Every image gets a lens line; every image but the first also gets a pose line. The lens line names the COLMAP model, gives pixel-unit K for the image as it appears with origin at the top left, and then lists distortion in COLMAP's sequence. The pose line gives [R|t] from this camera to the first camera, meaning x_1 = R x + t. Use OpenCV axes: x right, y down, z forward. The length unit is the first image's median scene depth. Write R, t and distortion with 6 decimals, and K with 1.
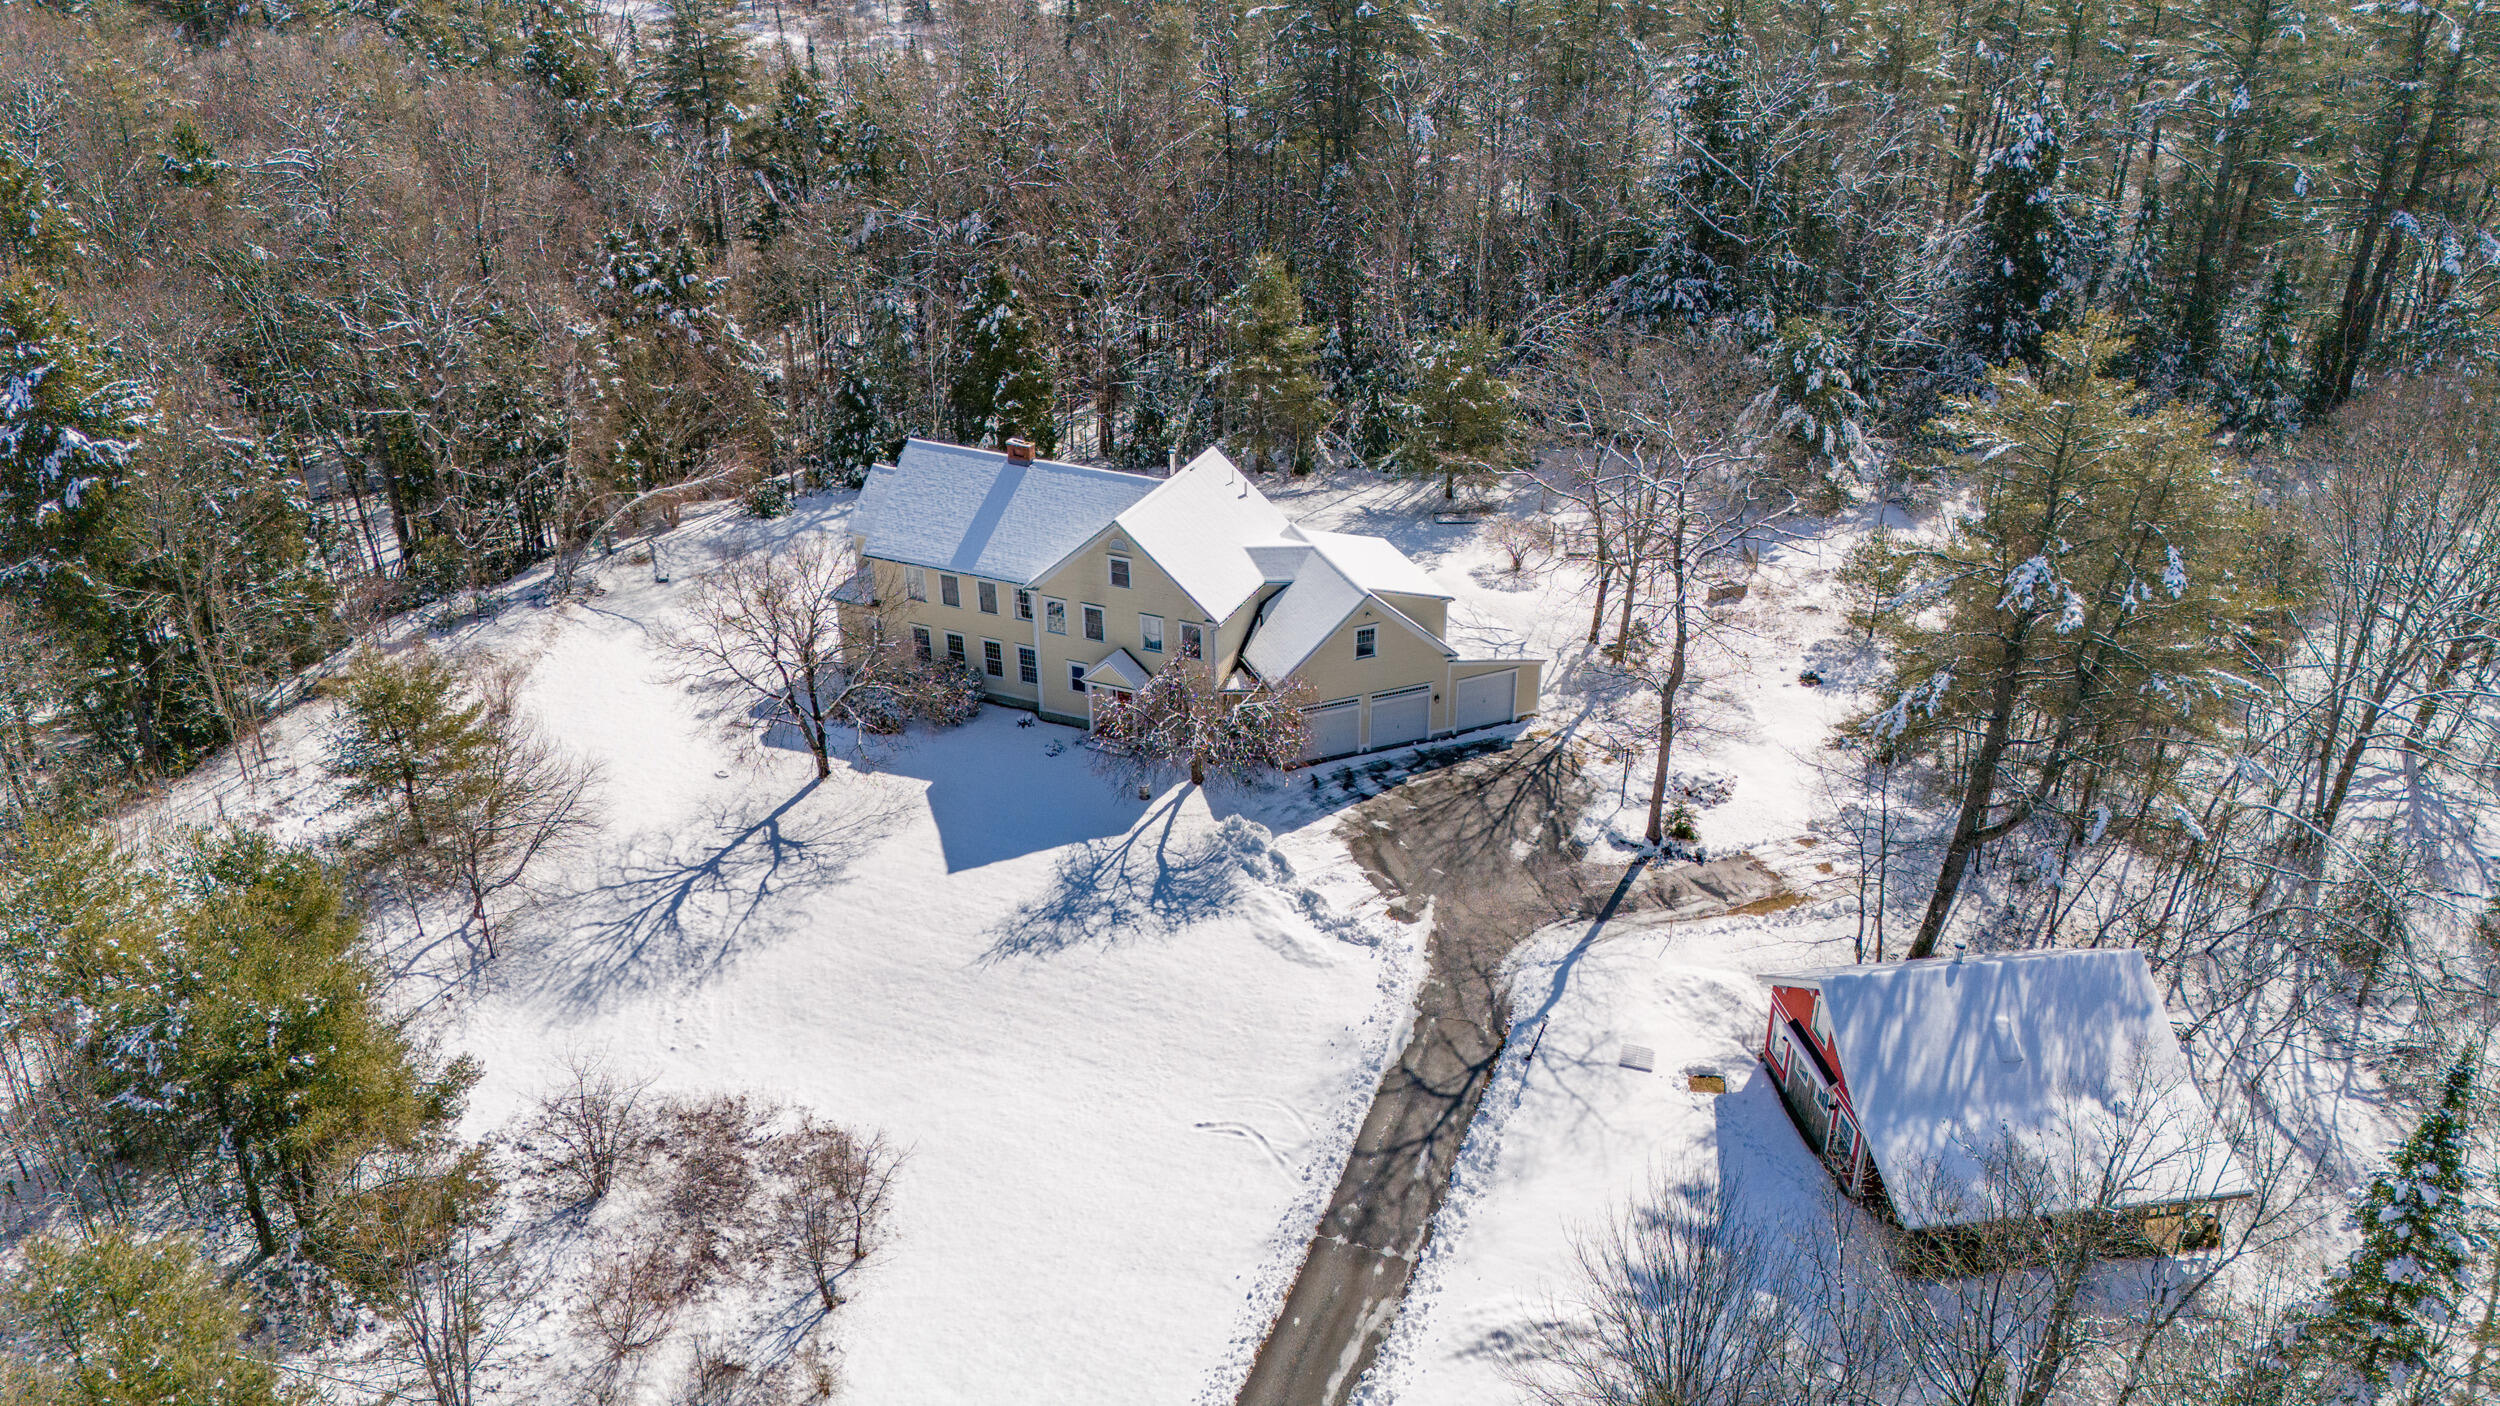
lens RADIAL K [[1857.7, 0, 1260.7], [0, 1857.7, 698.0], [0, 0, 1]] dist [0.087713, -0.003753]
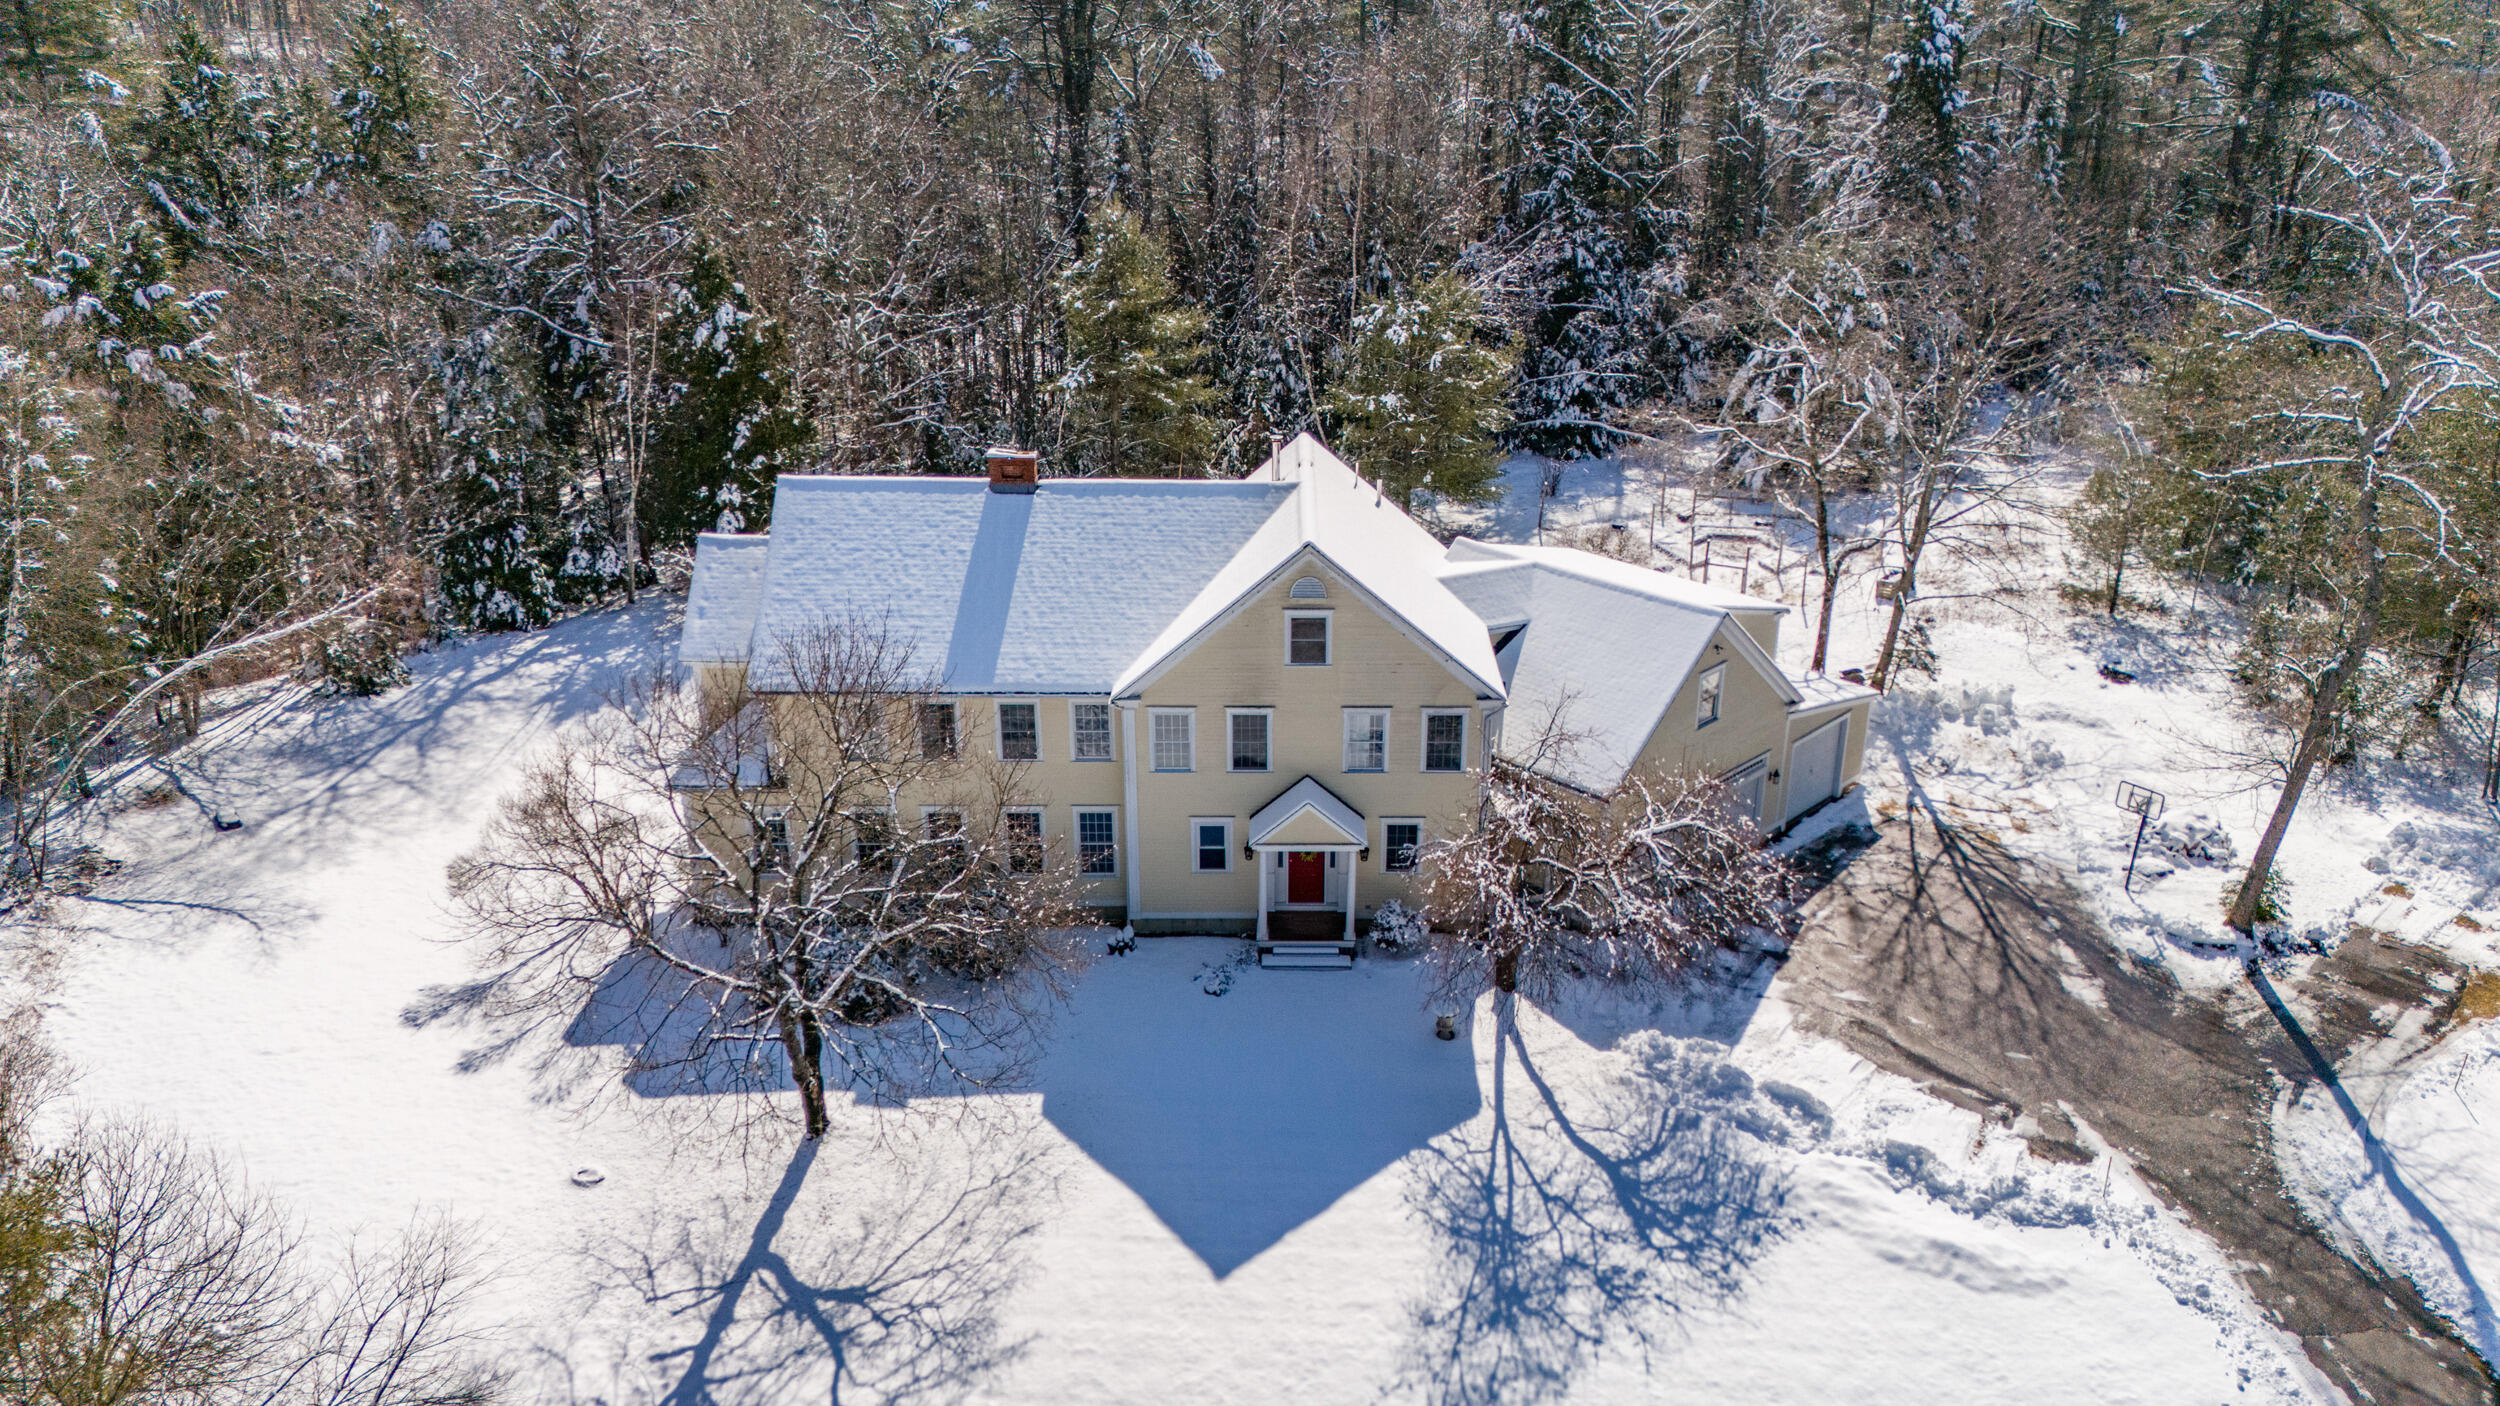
lens RADIAL K [[1835.0, 0, 1266.4], [0, 1835.0, 696.4], [0, 0, 1]] dist [0.084977, -0.089626]
pose [[0.920262, -0.146645, 0.362786, -0.286749], [0.176197, 0.983106, -0.049562, -0.026024], [-0.349389, 0.109532, 0.930554, 0.499500]]
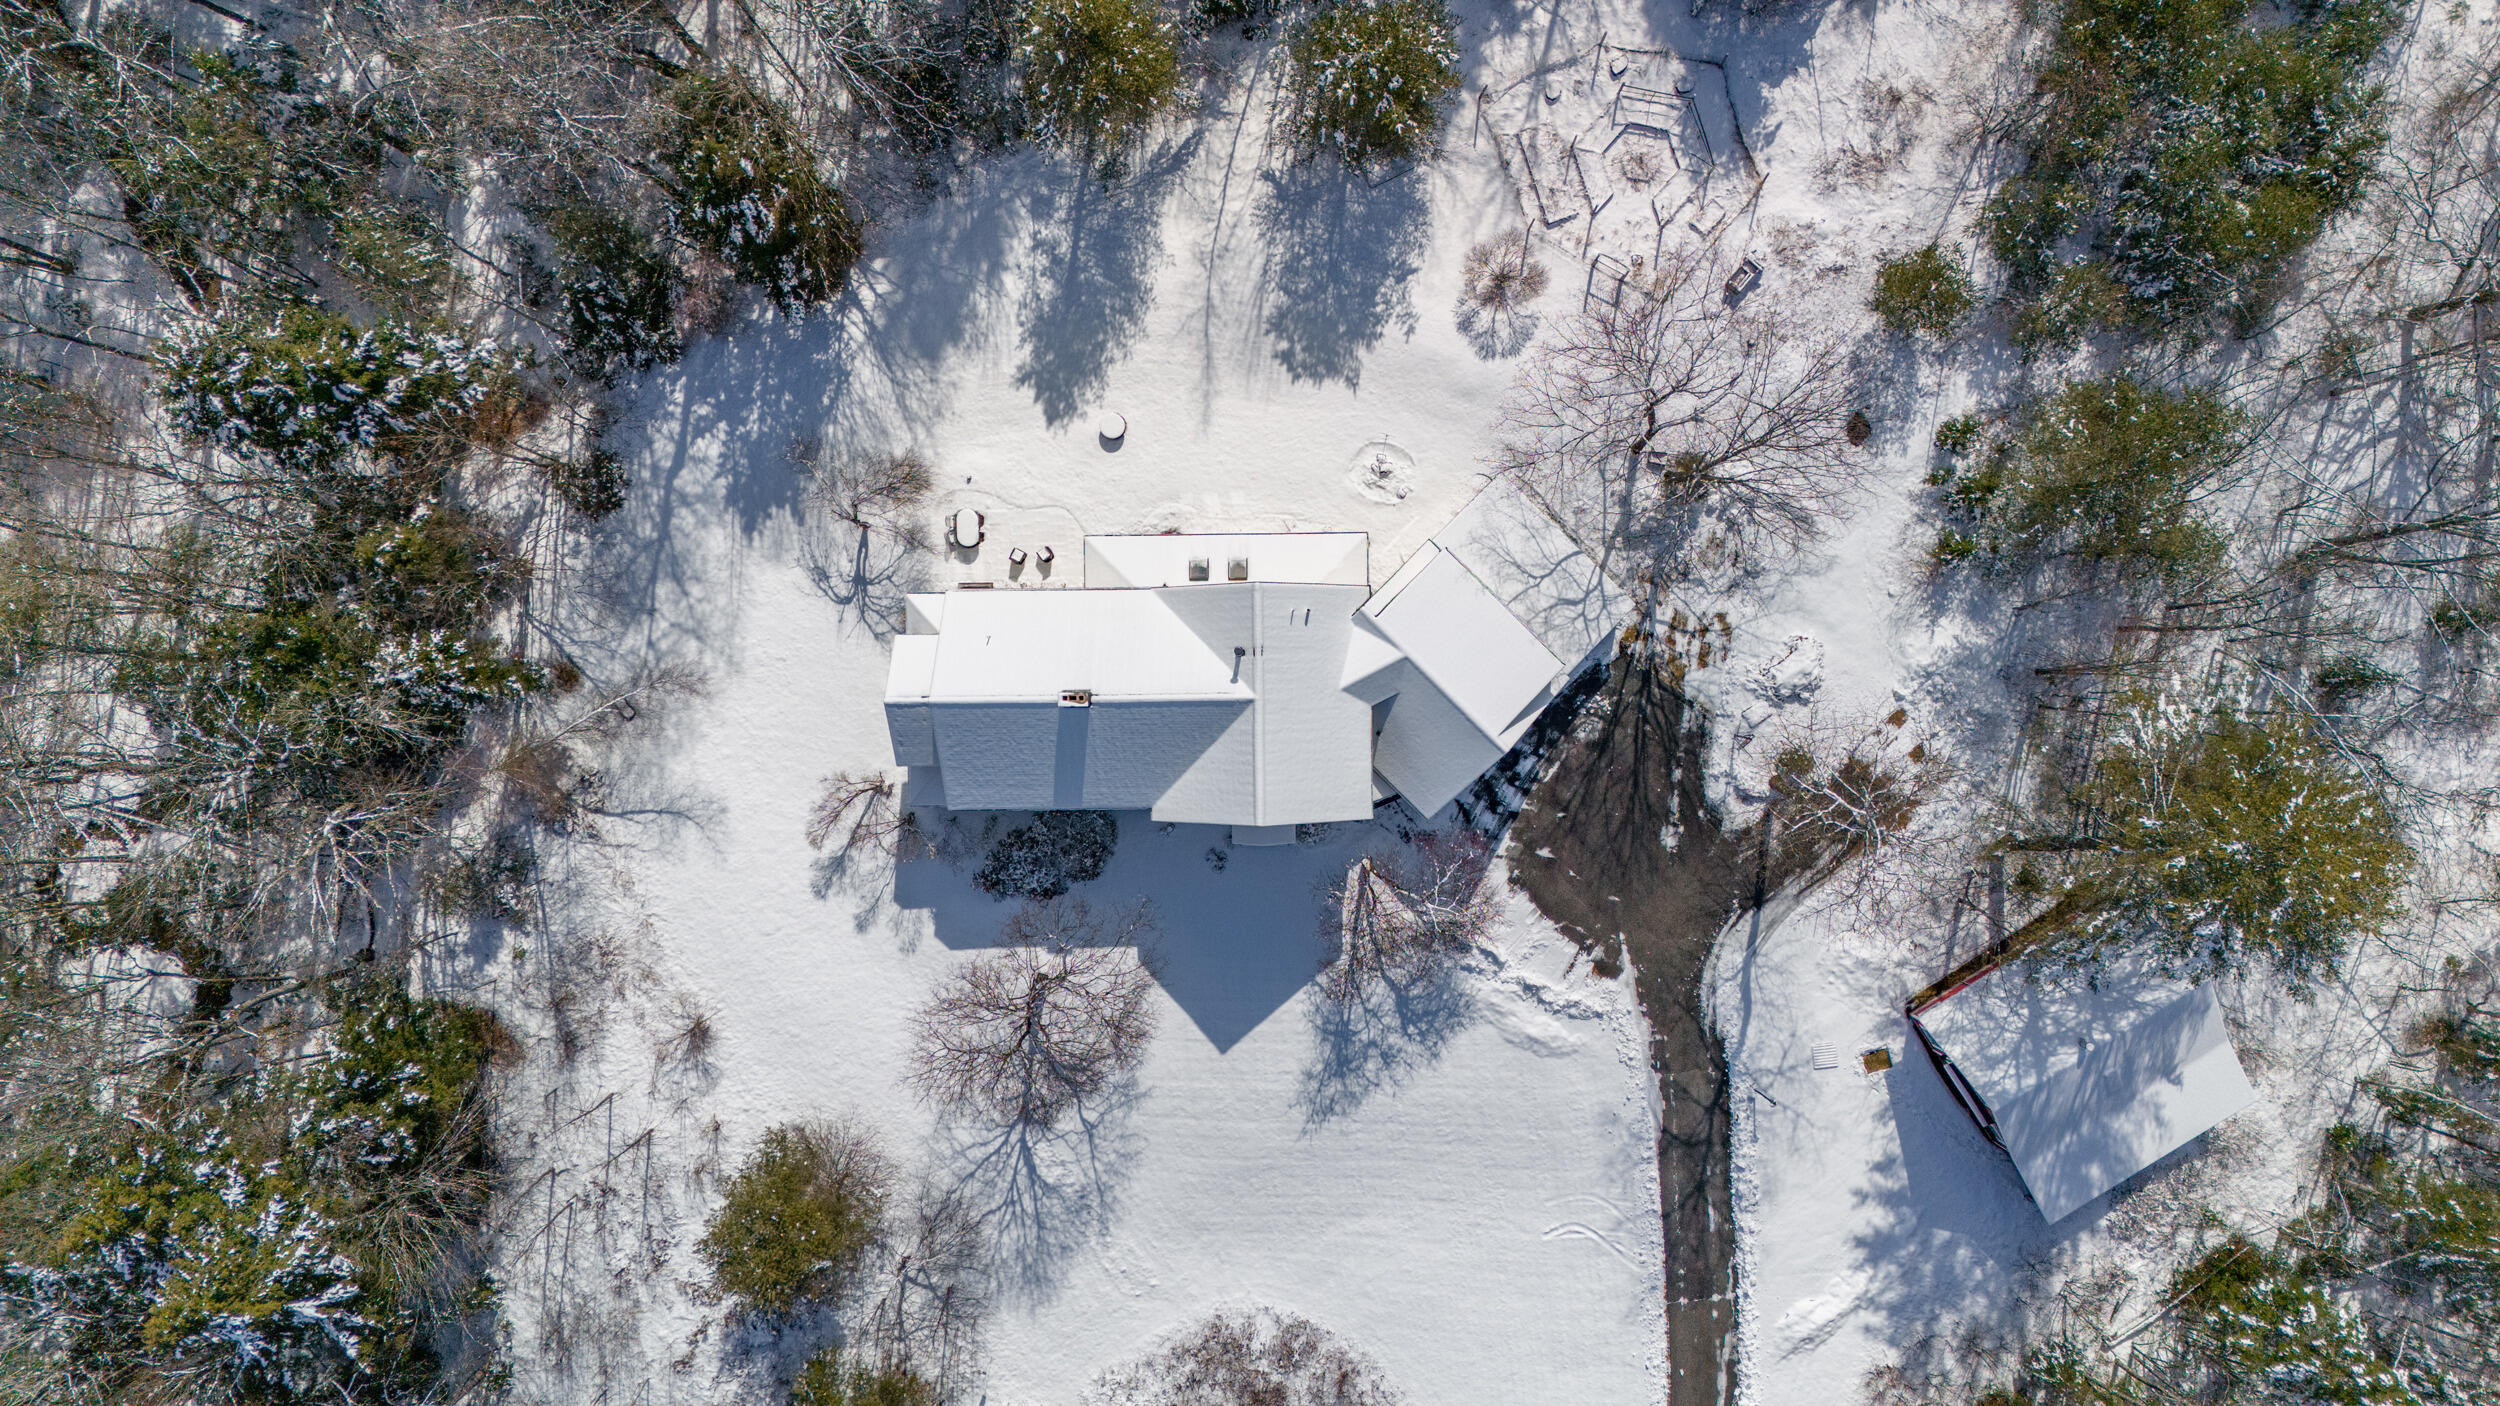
lens RADIAL K [[1835.0, 0, 1266.4], [0, 1835.0, 696.4], [0, 0, 1]] dist [0.084977, -0.089626]
pose [[0.915498, -0.401650, -0.023254, -0.023984], [0.201265, 0.407172, 0.890900, -0.952614], [-0.348361, -0.820298, 0.453604, 0.610216]]
